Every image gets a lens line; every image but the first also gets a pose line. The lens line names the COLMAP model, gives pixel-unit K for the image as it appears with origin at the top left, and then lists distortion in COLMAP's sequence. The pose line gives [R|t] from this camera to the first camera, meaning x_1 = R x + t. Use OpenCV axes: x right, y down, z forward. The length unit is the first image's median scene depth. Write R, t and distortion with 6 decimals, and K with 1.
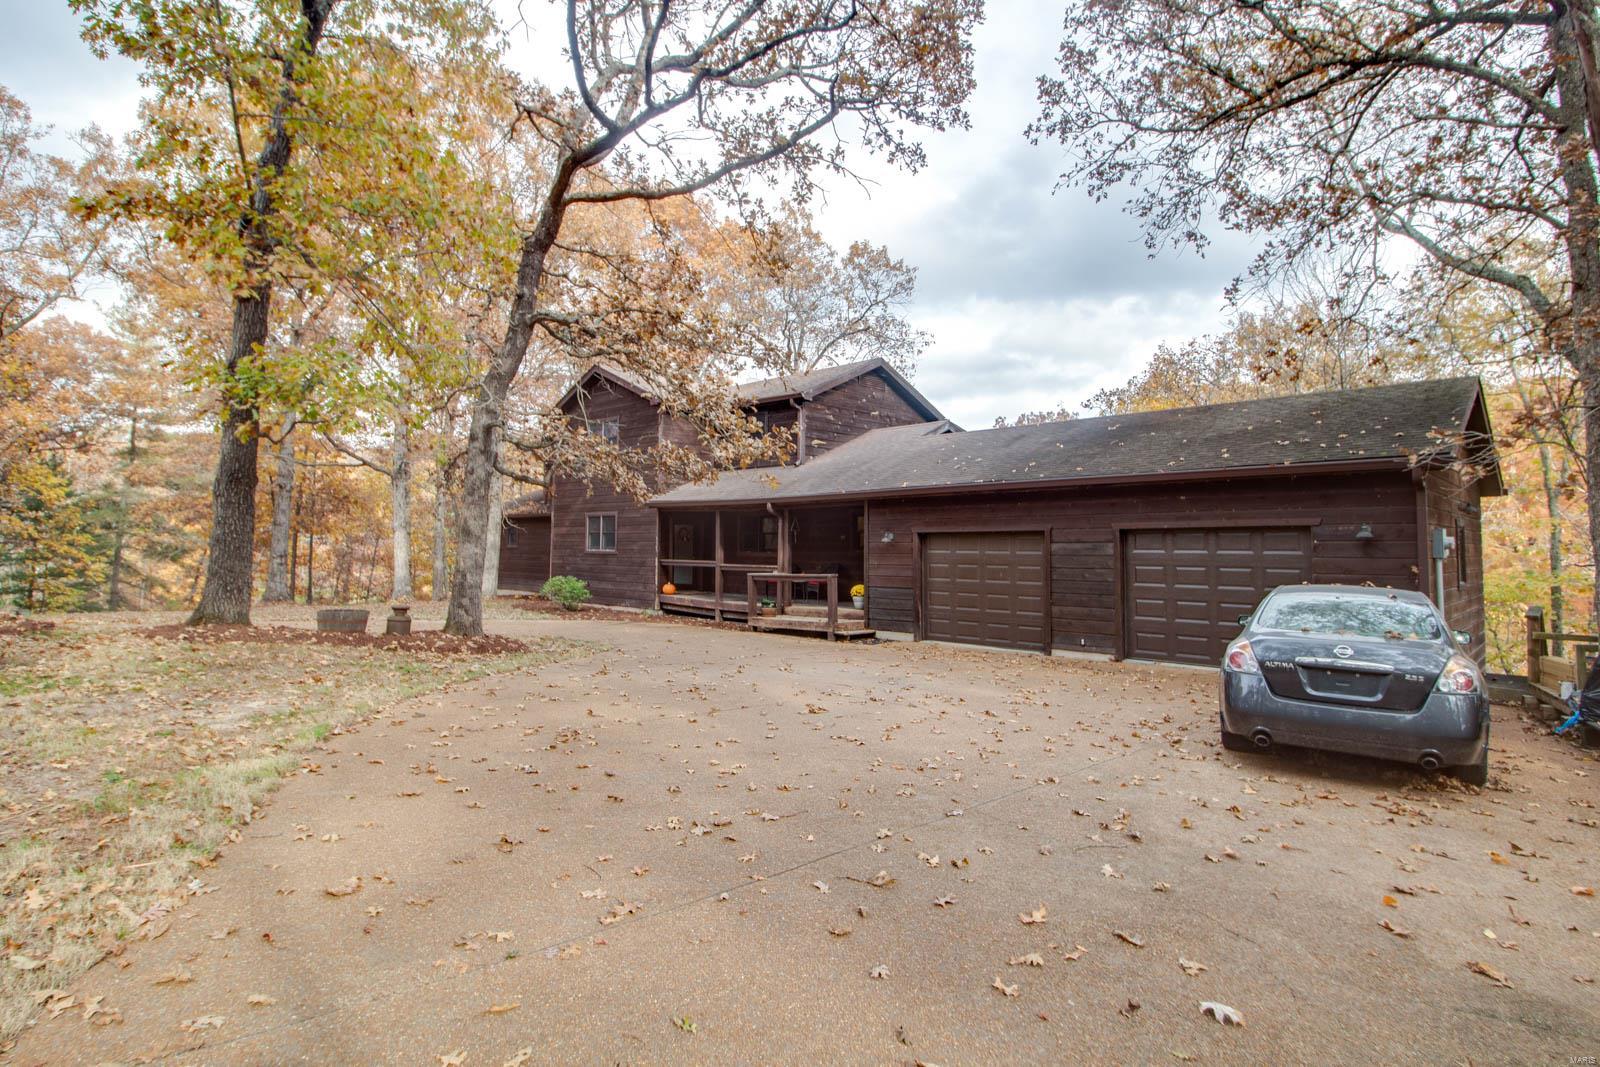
lens RADIAL K [[825.7, 0, 802.1], [0, 825.7, 531.4], [0, 0, 1]] dist [-0.001093, -0.000066]
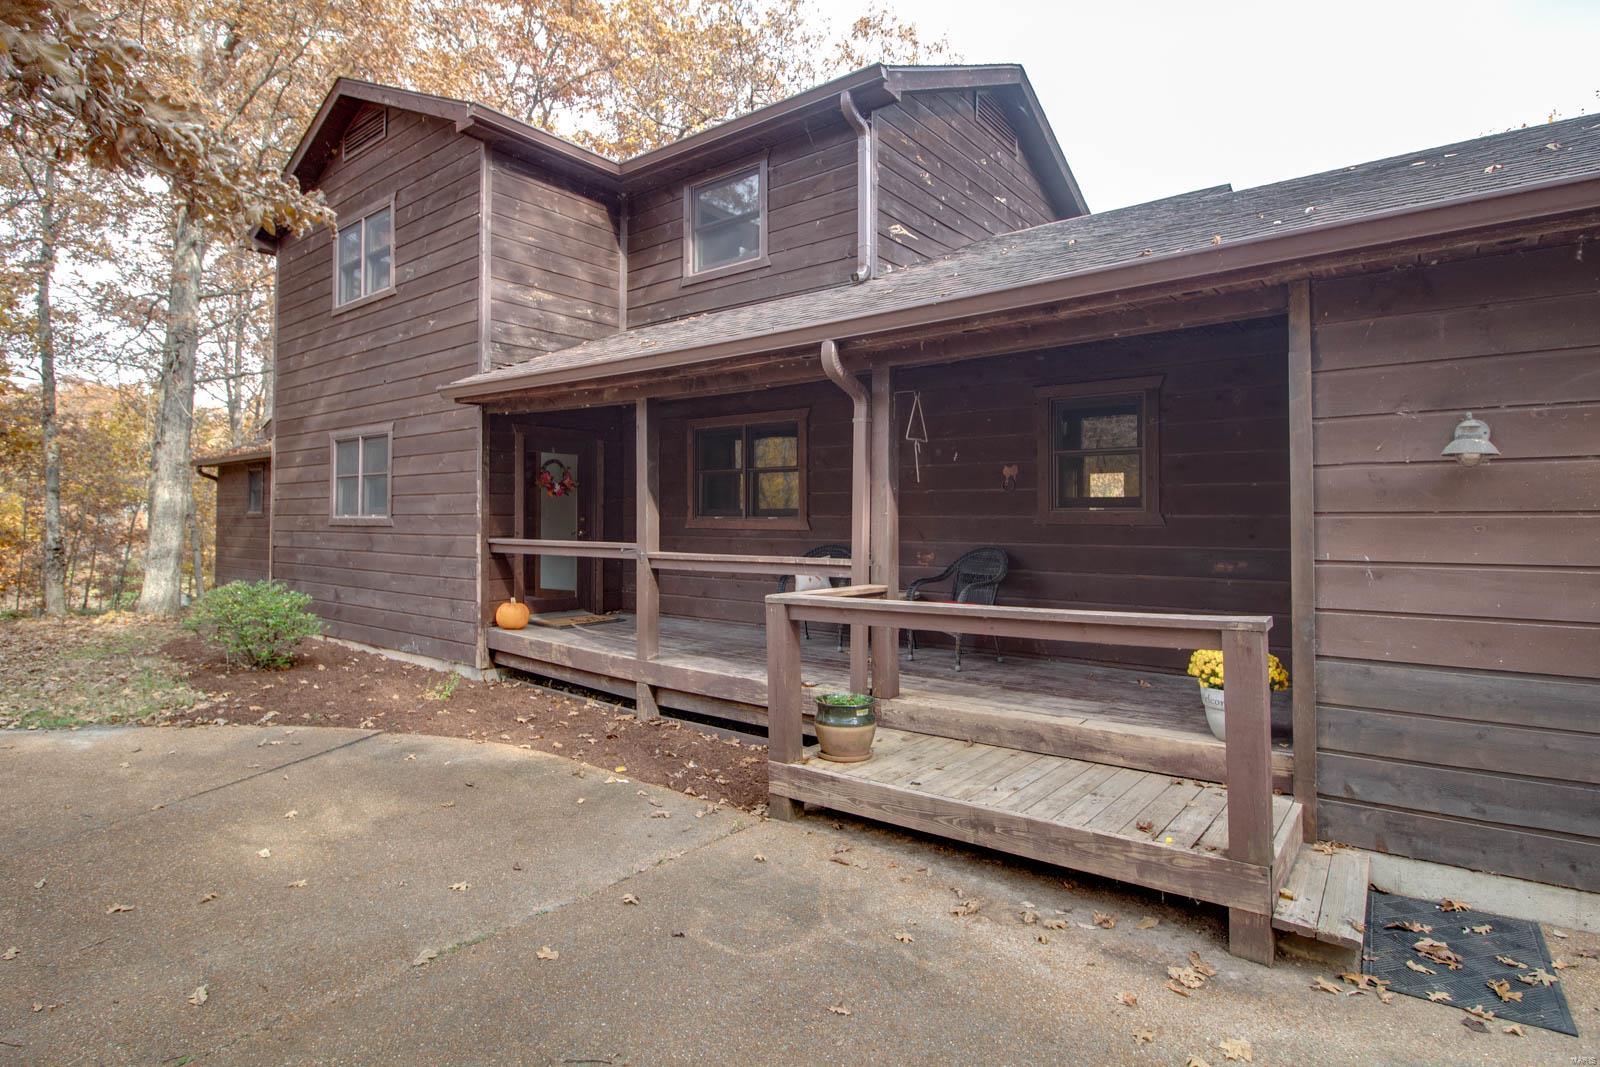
lens RADIAL K [[825.7, 0, 796.8], [0, 825.7, 530.4], [0, 0, 1]] dist [-0.001093, -0.000066]
pose [[0.994501, -0.004369, 0.104633, -0.072941], [0.001154, 0.999526, 0.030770, 0.019982], [-0.104718, -0.030480, 0.994035, 0.635240]]
